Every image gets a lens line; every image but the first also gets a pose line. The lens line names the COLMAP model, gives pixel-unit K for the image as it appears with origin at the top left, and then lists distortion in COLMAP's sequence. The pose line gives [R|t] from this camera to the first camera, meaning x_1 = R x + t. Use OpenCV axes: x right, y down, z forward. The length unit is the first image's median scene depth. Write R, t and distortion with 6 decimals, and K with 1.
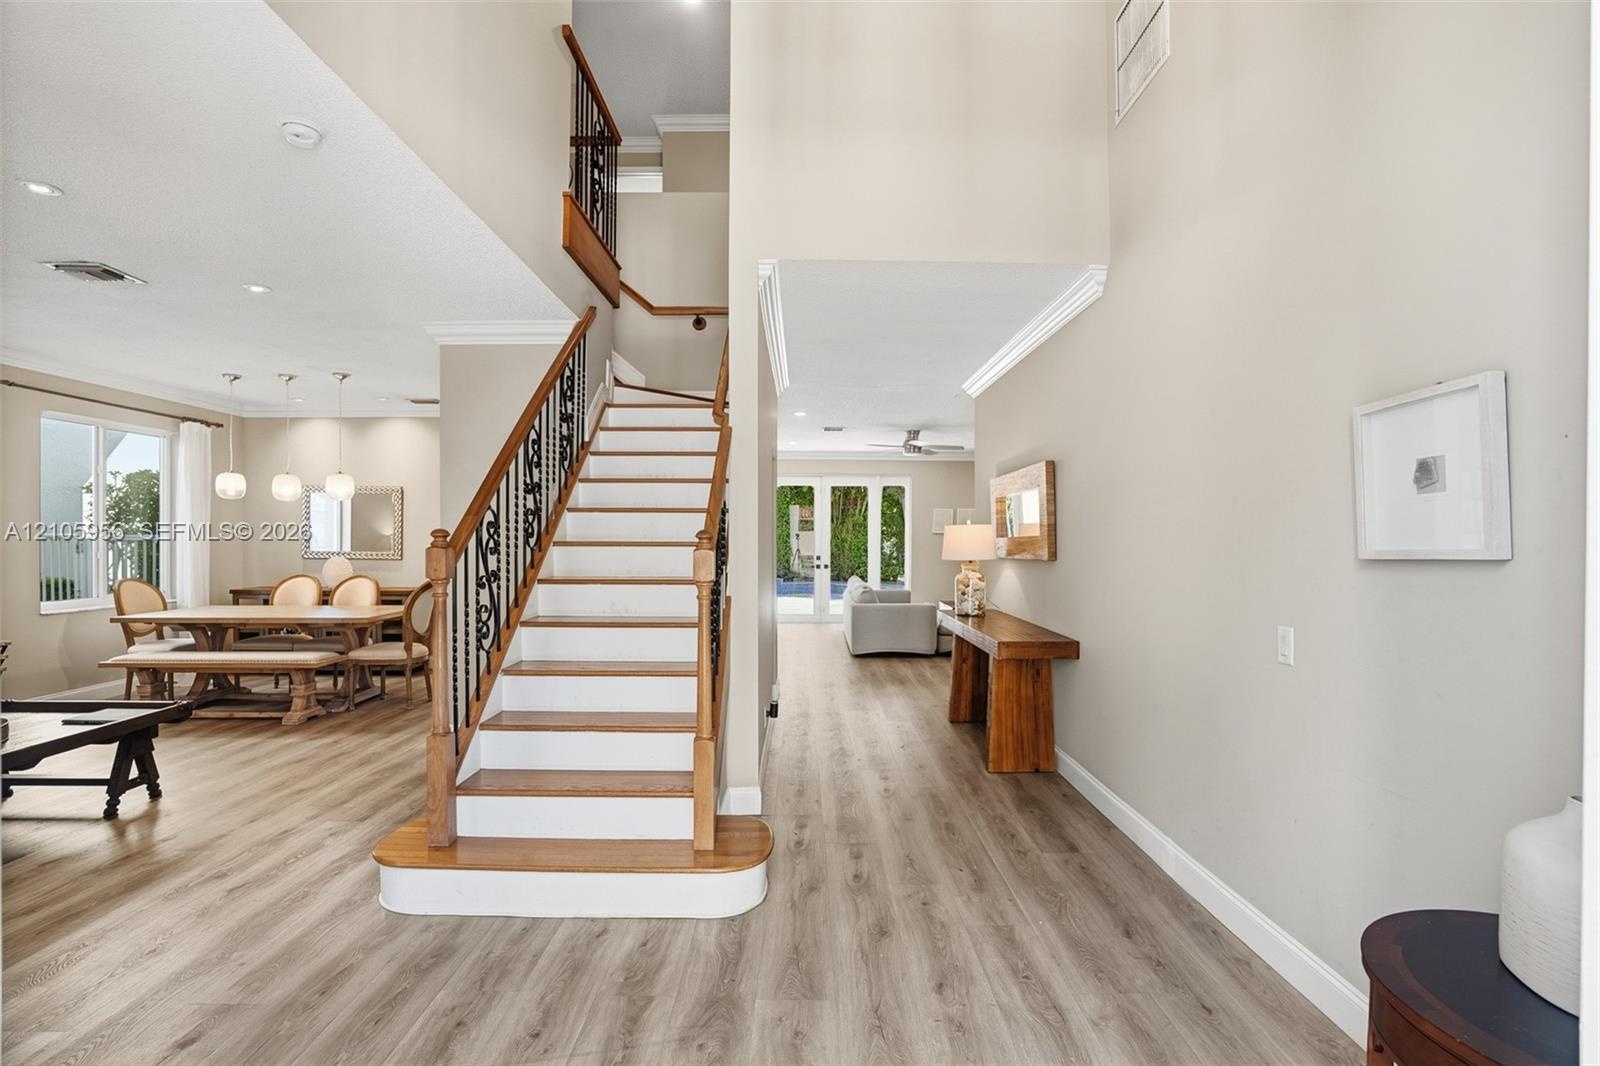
lens RADIAL K [[733.6, 0, 768.8], [0, 733.6, 538.5], [0, 0, 1]] dist [-0.004523, 0.001058]
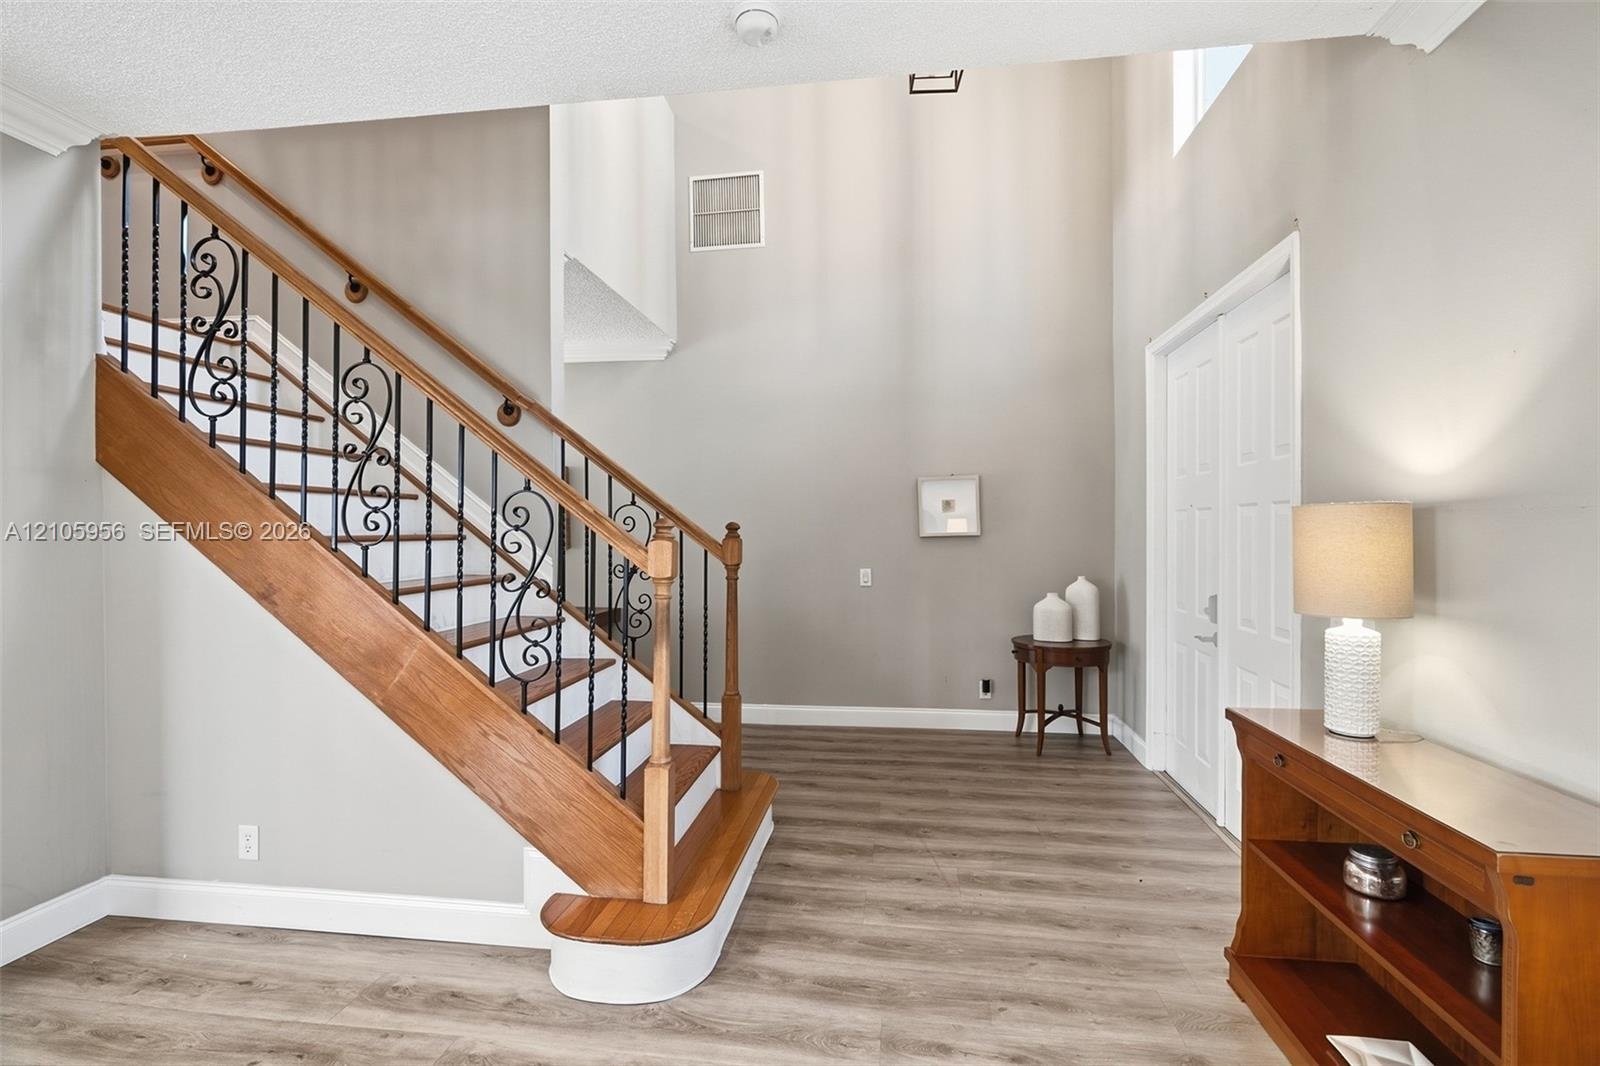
lens RADIAL K [[727.6, 0, 795.6], [0, 727.6, 528.6], [0, 0, 1]] dist [0.001492, 0.000084]
pose [[0.139082, -0.000689, 0.990281, -1.576334], [0.003077, 0.999995, 0.000264, -0.003883], [-0.990276, 0.003010, 0.139083, 0.934355]]
